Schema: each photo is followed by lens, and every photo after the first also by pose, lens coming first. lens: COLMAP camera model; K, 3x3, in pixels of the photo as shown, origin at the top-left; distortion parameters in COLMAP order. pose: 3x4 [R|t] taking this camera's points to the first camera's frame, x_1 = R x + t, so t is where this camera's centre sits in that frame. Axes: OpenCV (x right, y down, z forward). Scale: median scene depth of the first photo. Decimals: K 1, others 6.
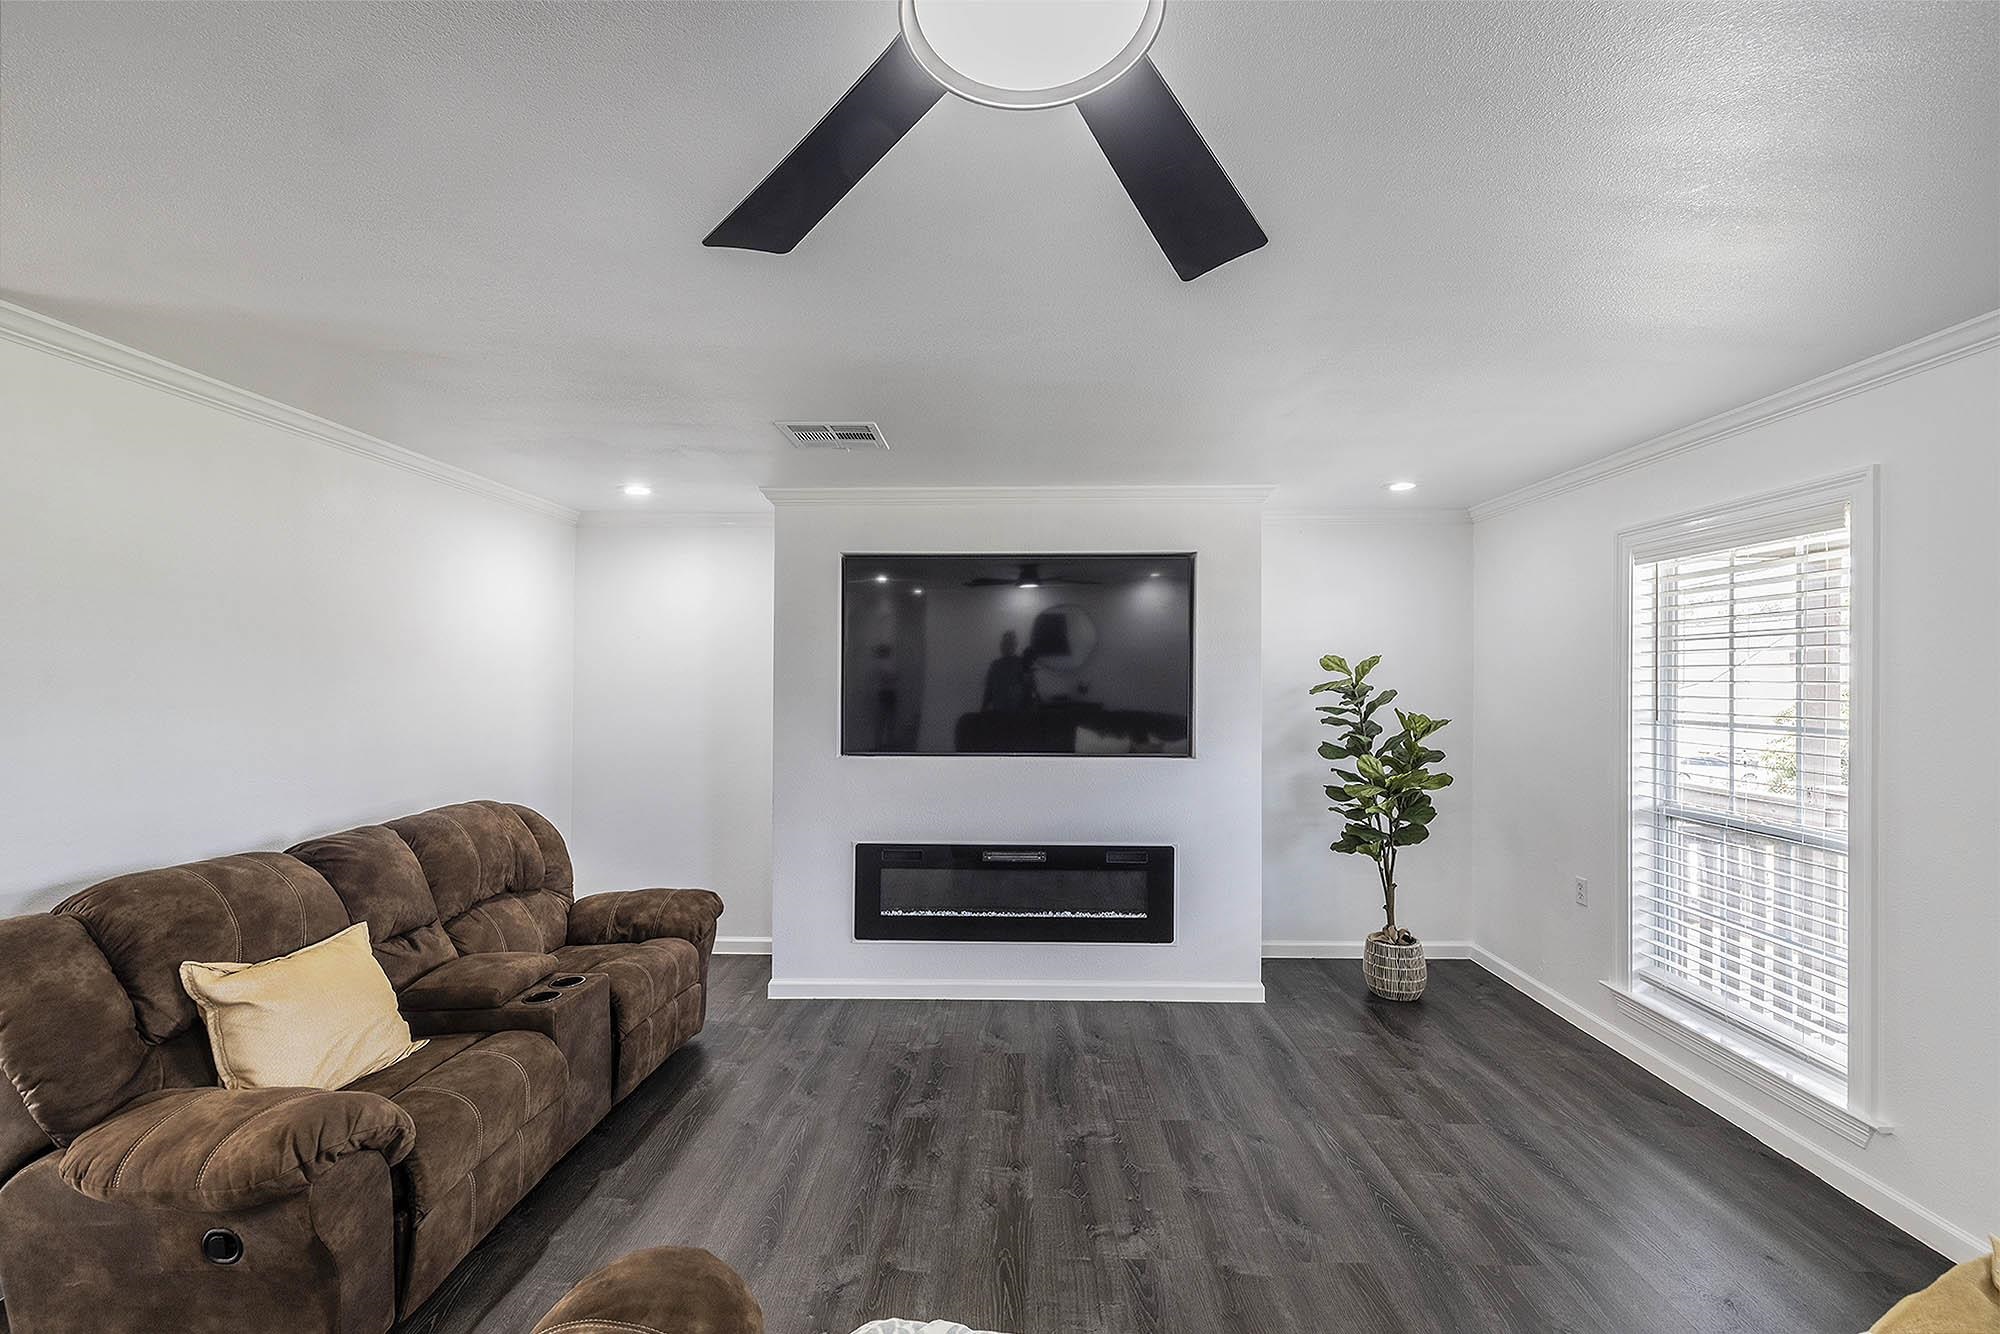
lens RADIAL K [[845.3, 0, 998.6], [0, 845.3, 670.1], [0, 0, 1]] dist [0.000009, -0.001384]
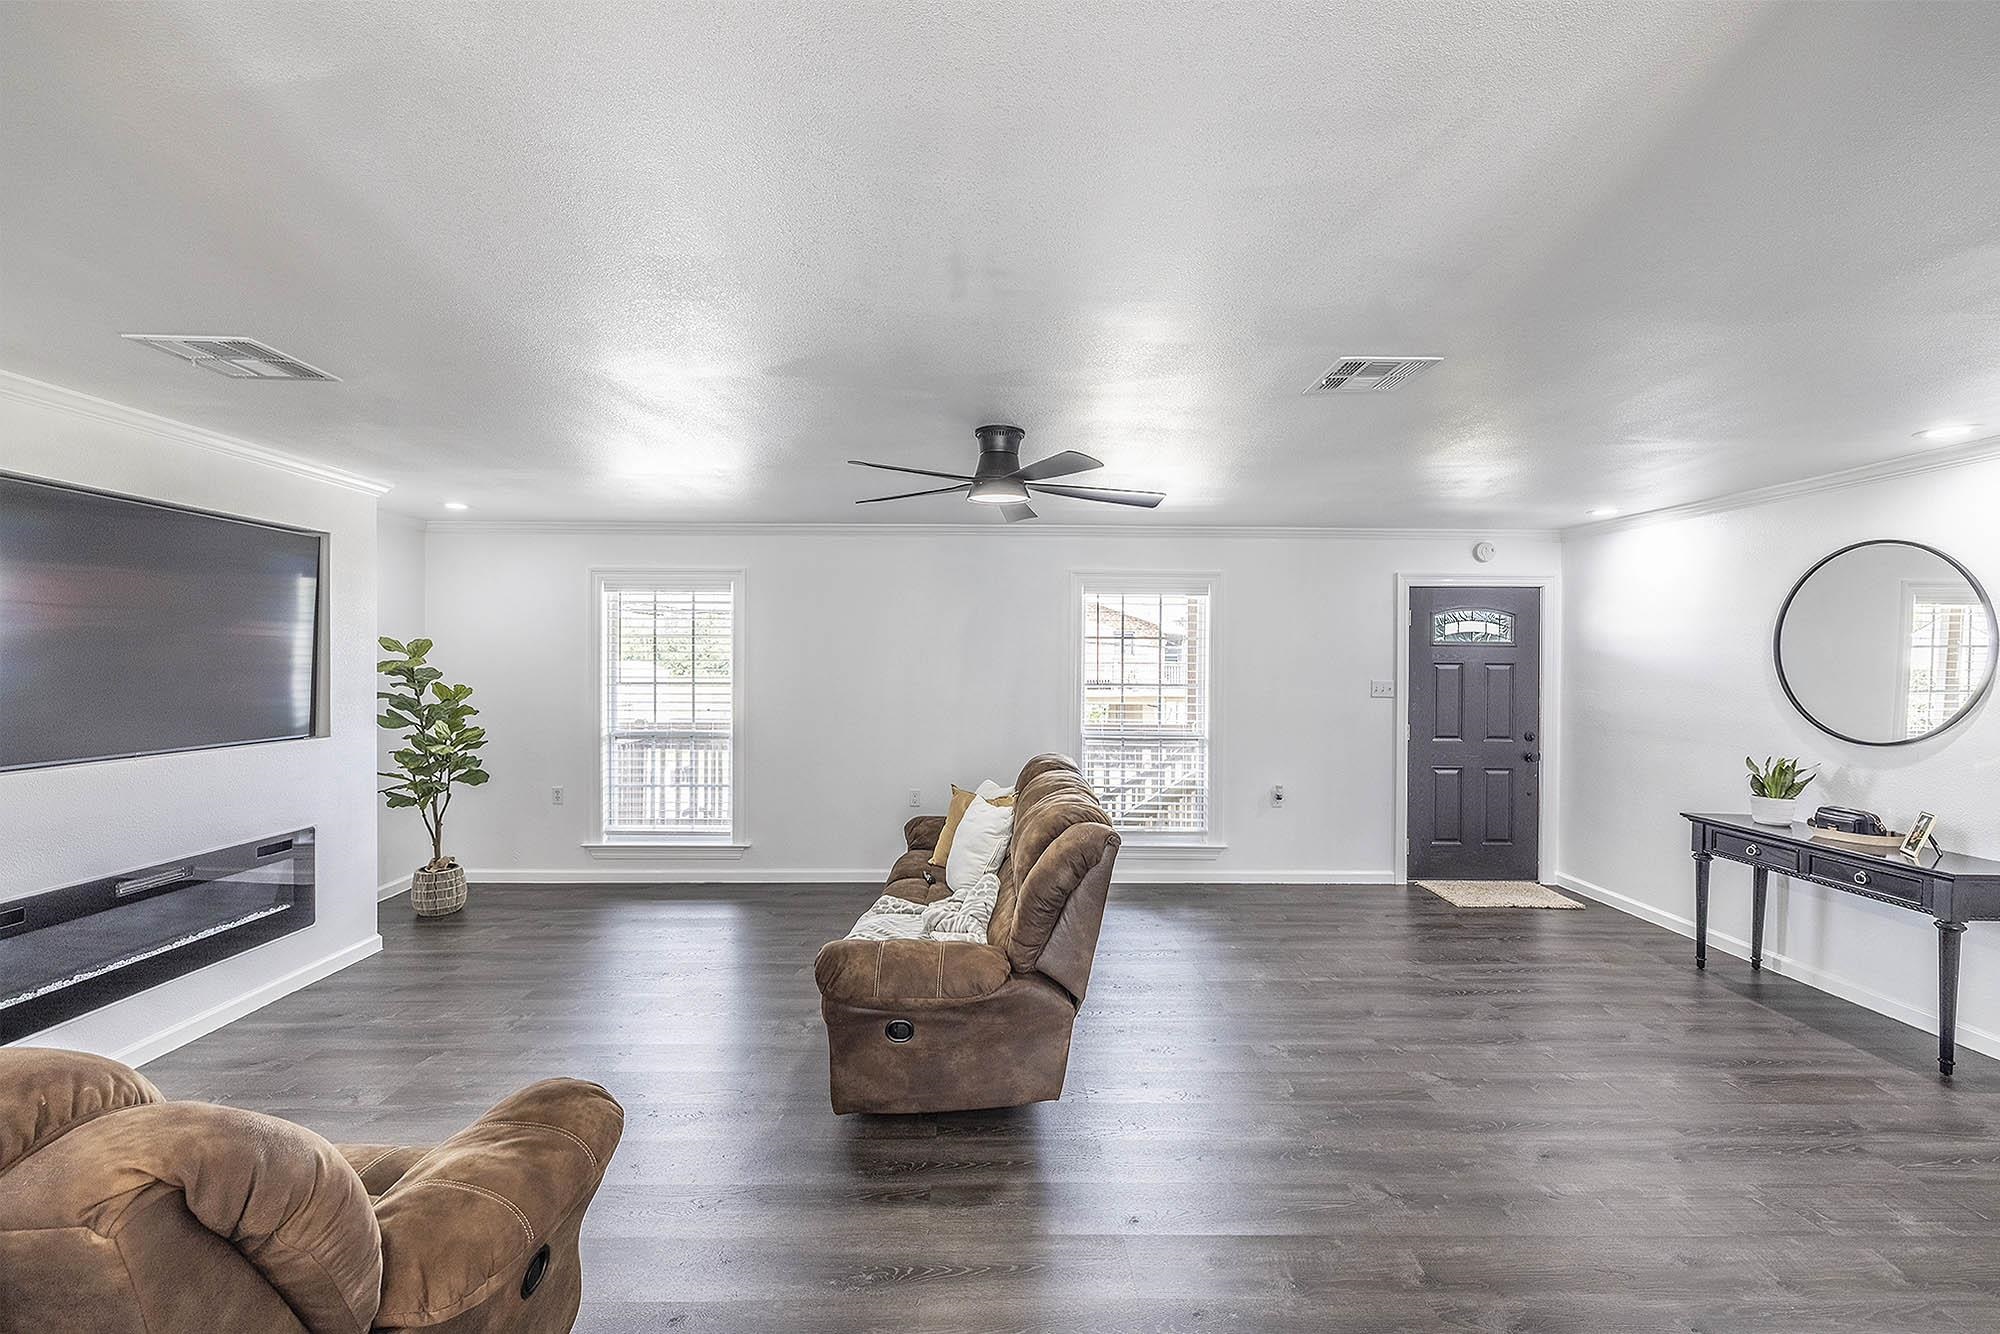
lens RADIAL K [[845.3, 0, 1013.0], [0, 845.3, 666.4], [0, 0, 1]] dist [0.000009, -0.001384]
pose [[-0.063479, -0.008979, 0.997943, -0.866043], [-0.013469, 0.999876, 0.008139, 0.001203], [-0.997892, -0.012925, -0.063592, 0.254068]]
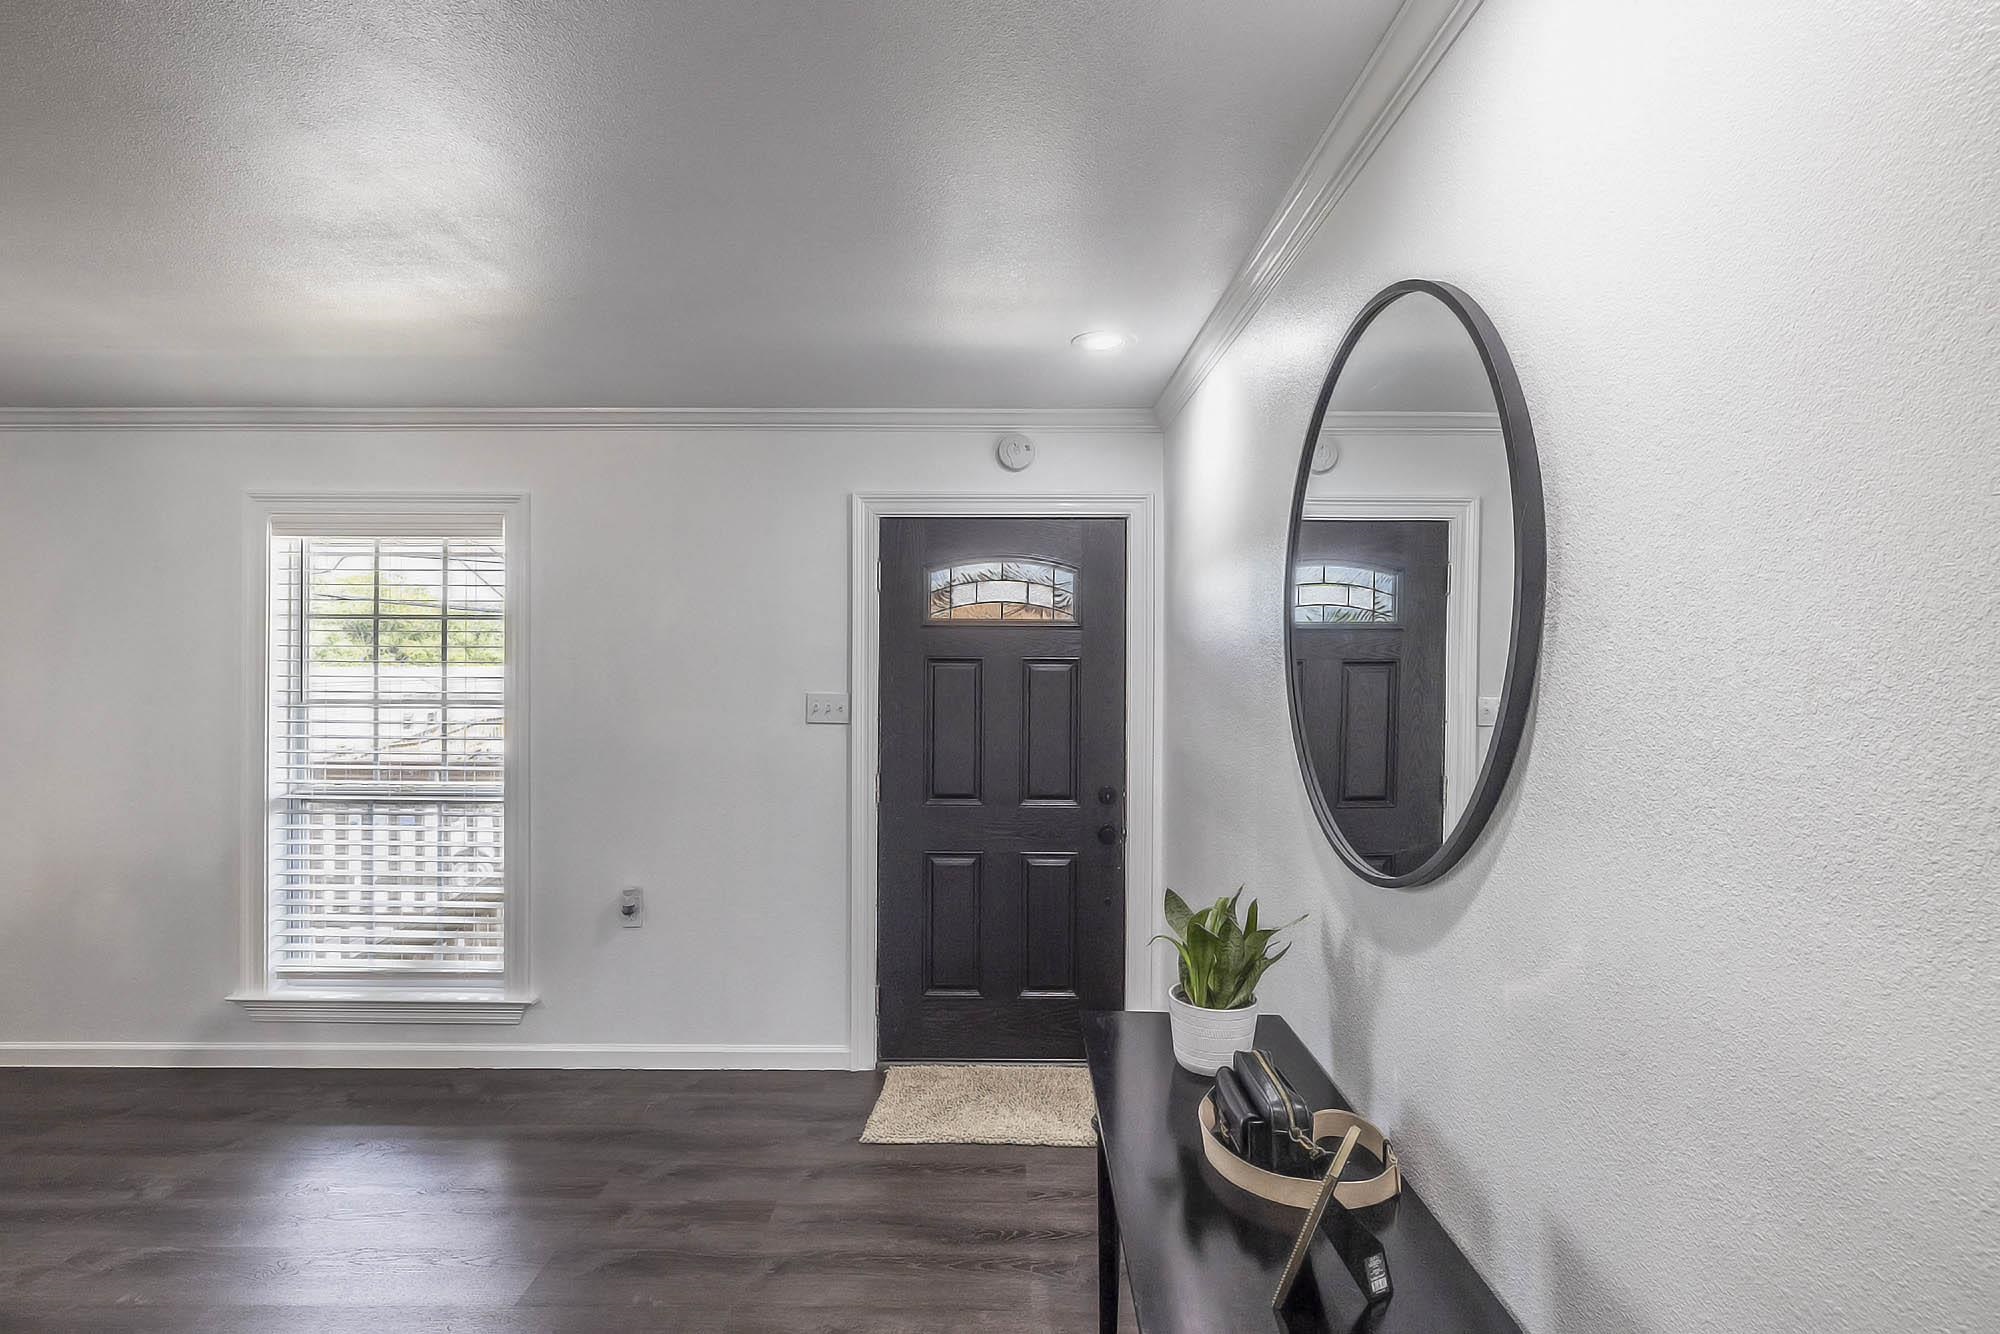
lens RADIAL K [[1555.5, 0, 1002.3], [0, 1555.5, 666.7], [0, 0, 1]] dist [0.008746, 0.002228]
pose [[-0.034620, -0.006827, 0.999377, -0.867394], [-0.009818, 0.999931, 0.006491, 0.000946], [-0.999352, -0.009587, -0.034684, 0.224701]]
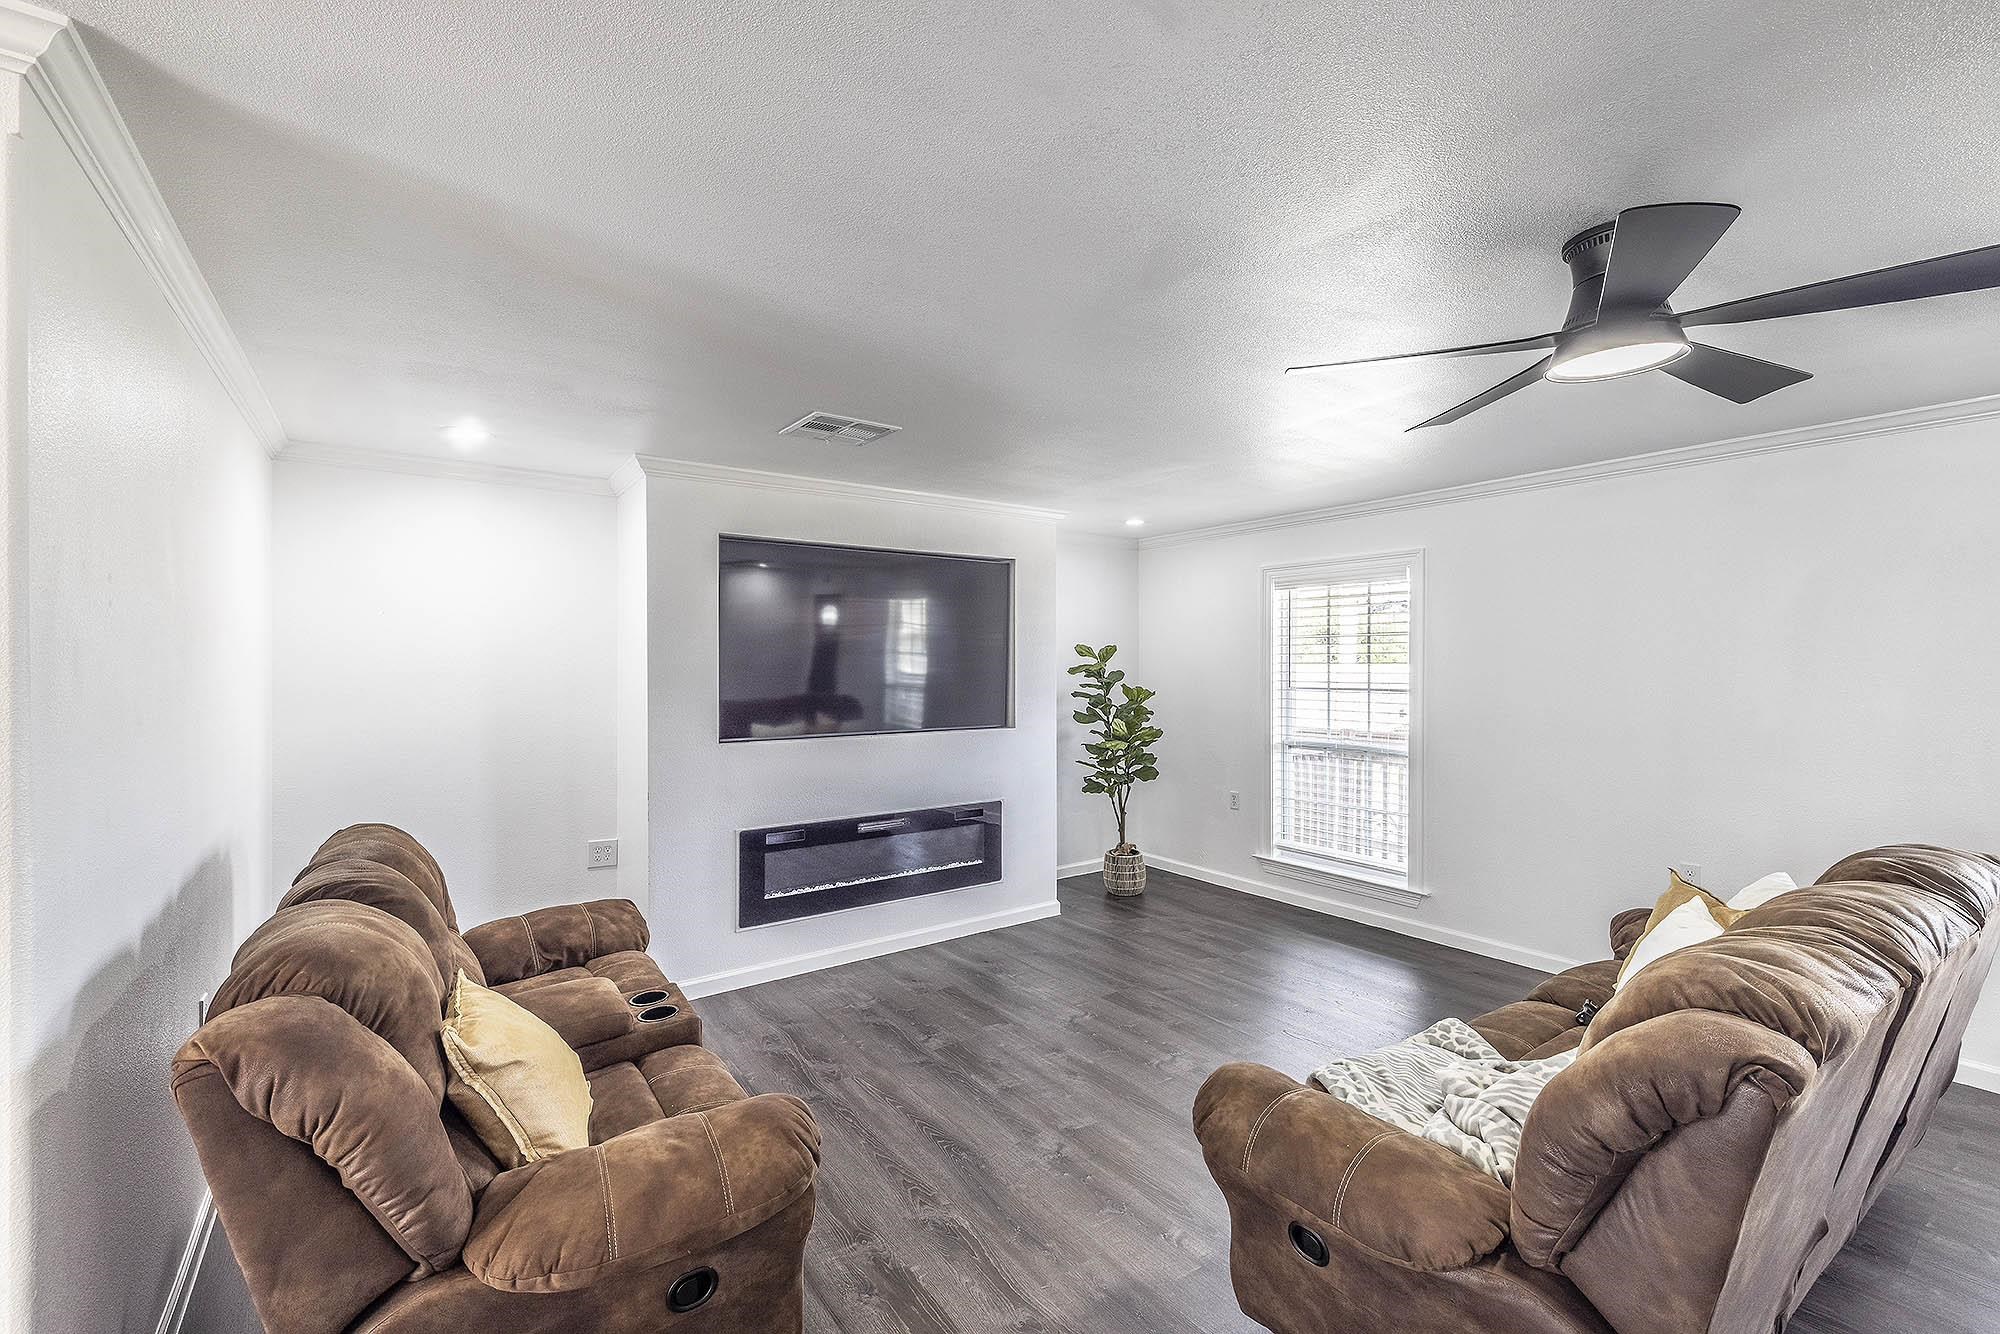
lens RADIAL K [[845.3, 0, 991.9], [0, 845.3, 669.1], [0, 0, 1]] dist [0.000009, -0.001384]
pose [[0.798697, -0.008229, 0.601677, -0.551726], [-0.000751, 0.999892, 0.014672, 0.002250], [-0.601733, -0.012170, 0.798605, 0.042758]]
